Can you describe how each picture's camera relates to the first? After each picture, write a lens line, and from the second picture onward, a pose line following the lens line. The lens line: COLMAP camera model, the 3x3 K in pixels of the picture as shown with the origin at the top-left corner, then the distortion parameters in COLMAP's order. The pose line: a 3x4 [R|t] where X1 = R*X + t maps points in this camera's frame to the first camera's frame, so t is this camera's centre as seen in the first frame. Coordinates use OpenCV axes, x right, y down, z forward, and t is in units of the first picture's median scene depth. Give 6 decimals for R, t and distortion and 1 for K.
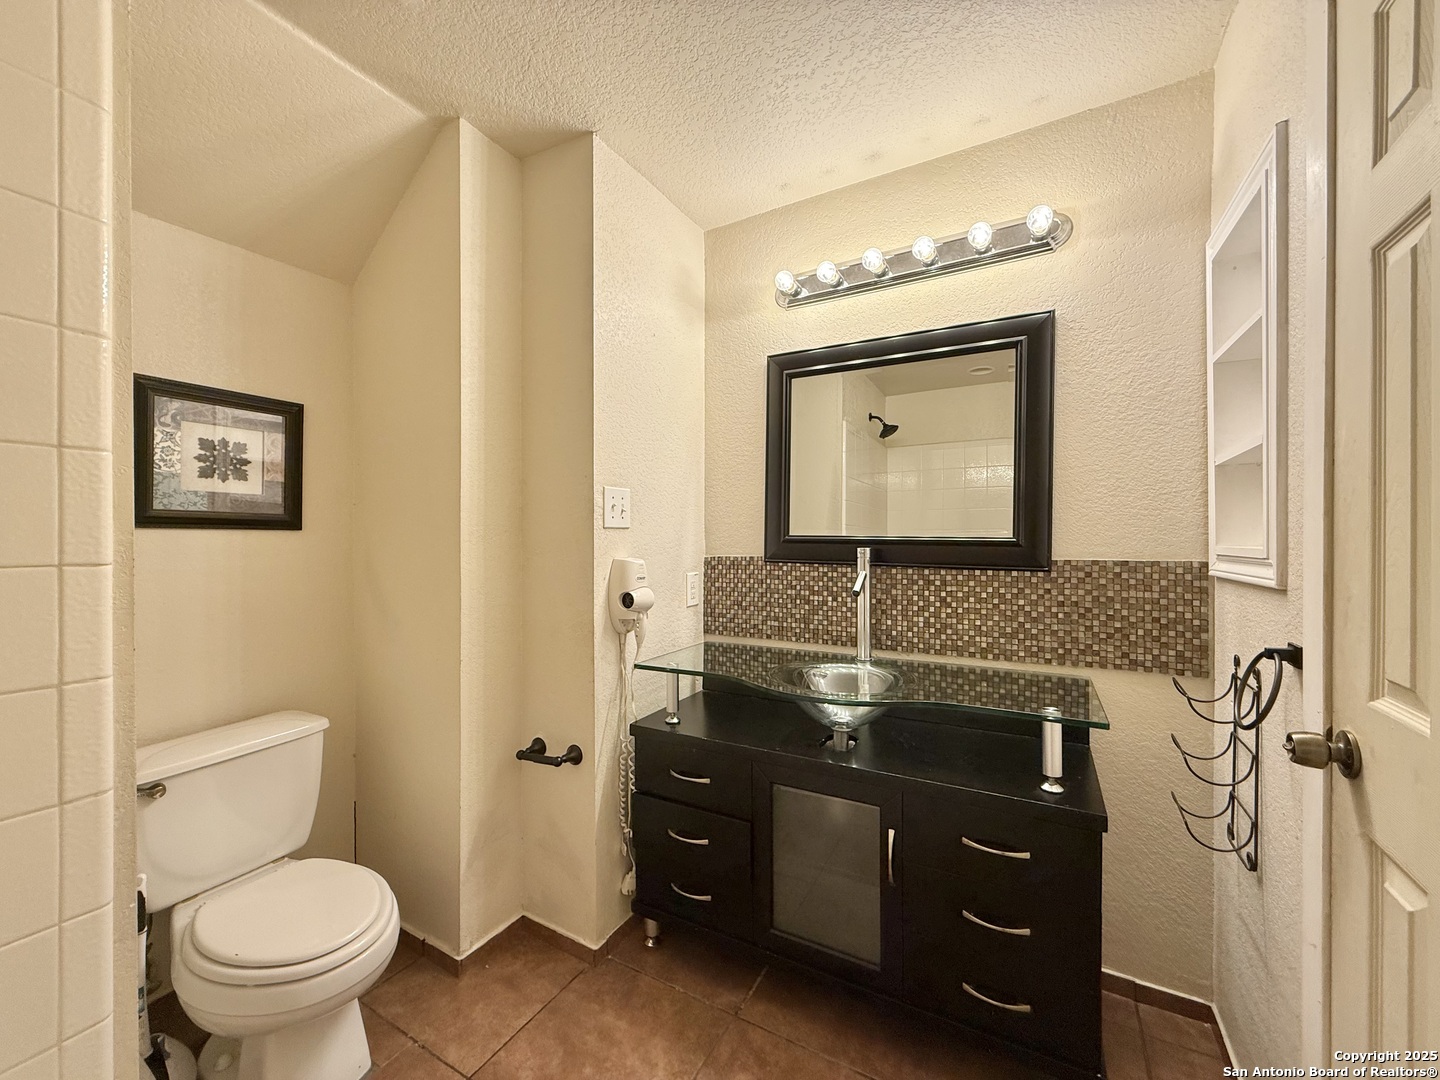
lens RADIAL K [[575.7, 0, 722.3], [0, 575.7, 541.6], [0, 0, 1]] dist [0.002532, -0.000094]
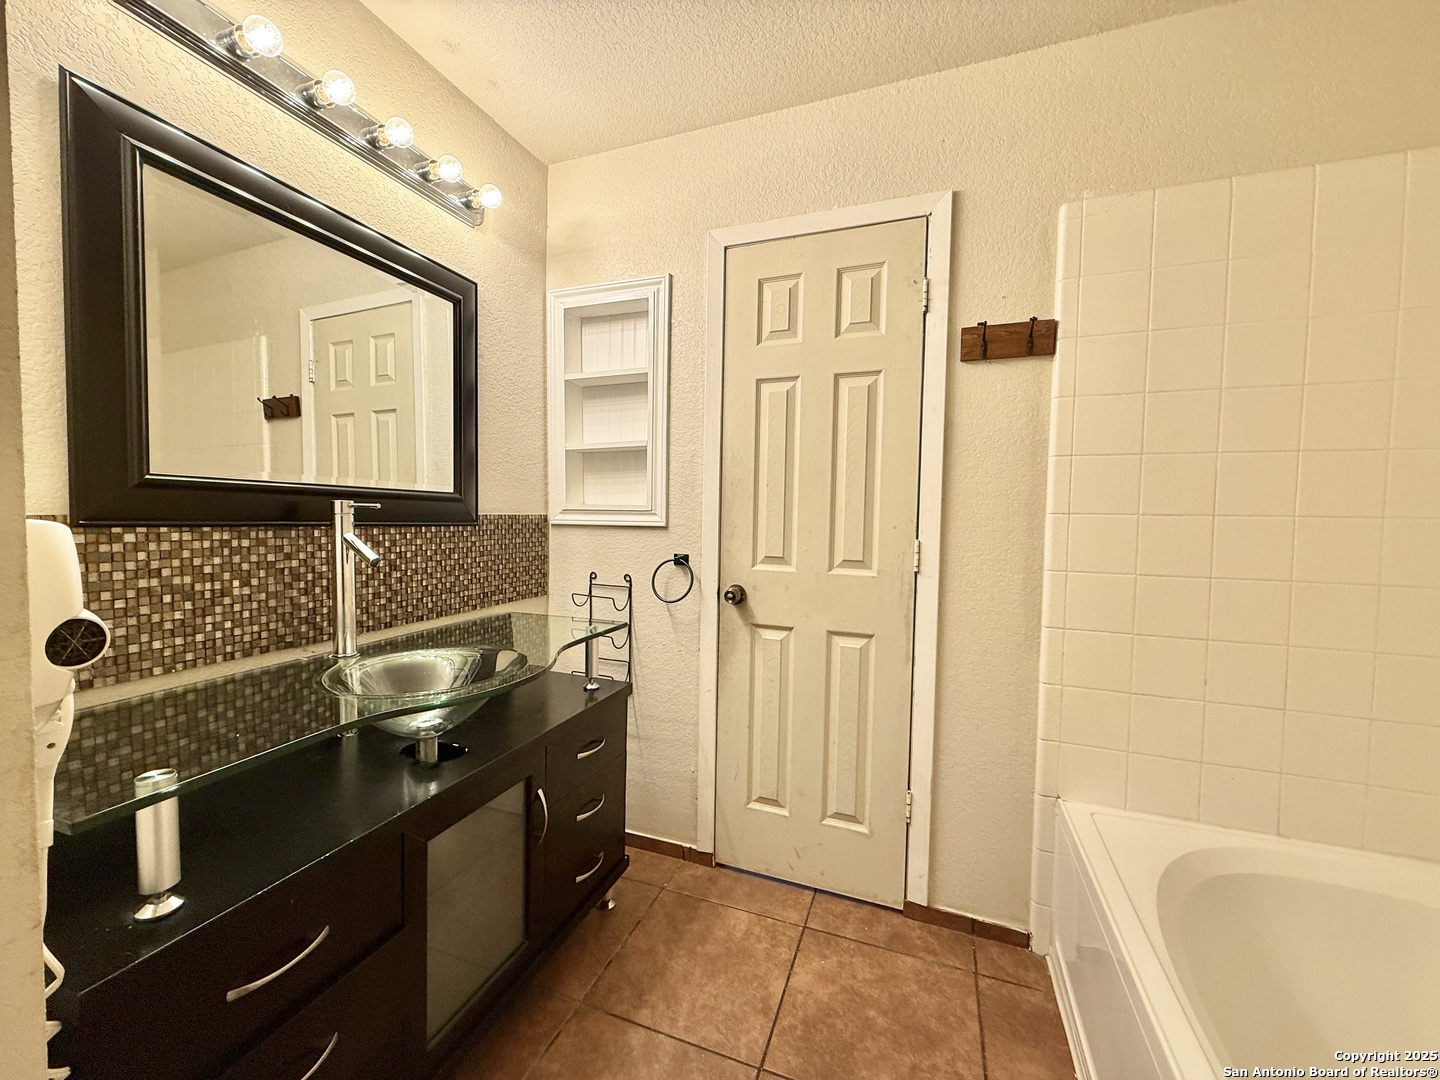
lens RADIAL K [[575.7, 0, 715.8], [0, 575.7, 542.5], [0, 0, 1]] dist [0.002532, -0.000094]
pose [[-0.144572, -0.050711, 0.988194, -0.489223], [-0.008756, 0.998712, 0.049970, 0.021555], [-0.989456, -0.001429, -0.144830, 0.595994]]
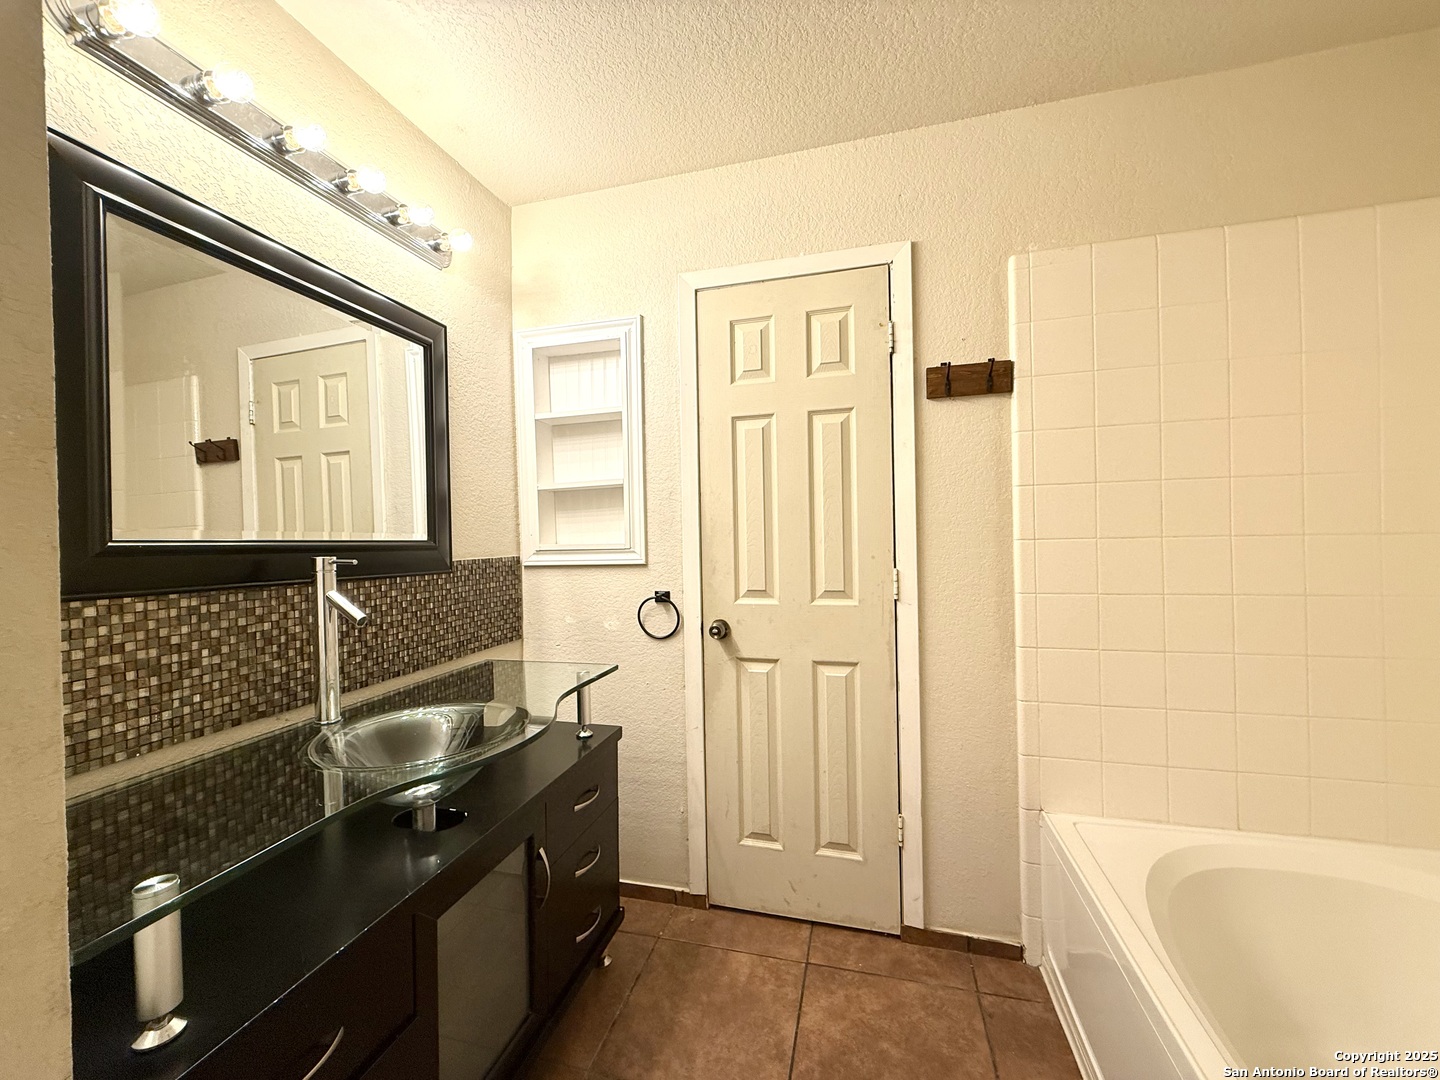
lens RADIAL K [[575.7, 0, 715.1], [0, 575.7, 542.4], [0, 0, 1]] dist [0.002532, -0.000094]
pose [[-0.241648, -0.003100, 0.970359, -0.482305], [0.028486, 0.999541, 0.010287, 0.000181], [-0.969946, 0.030128, -0.241449, 0.659603]]
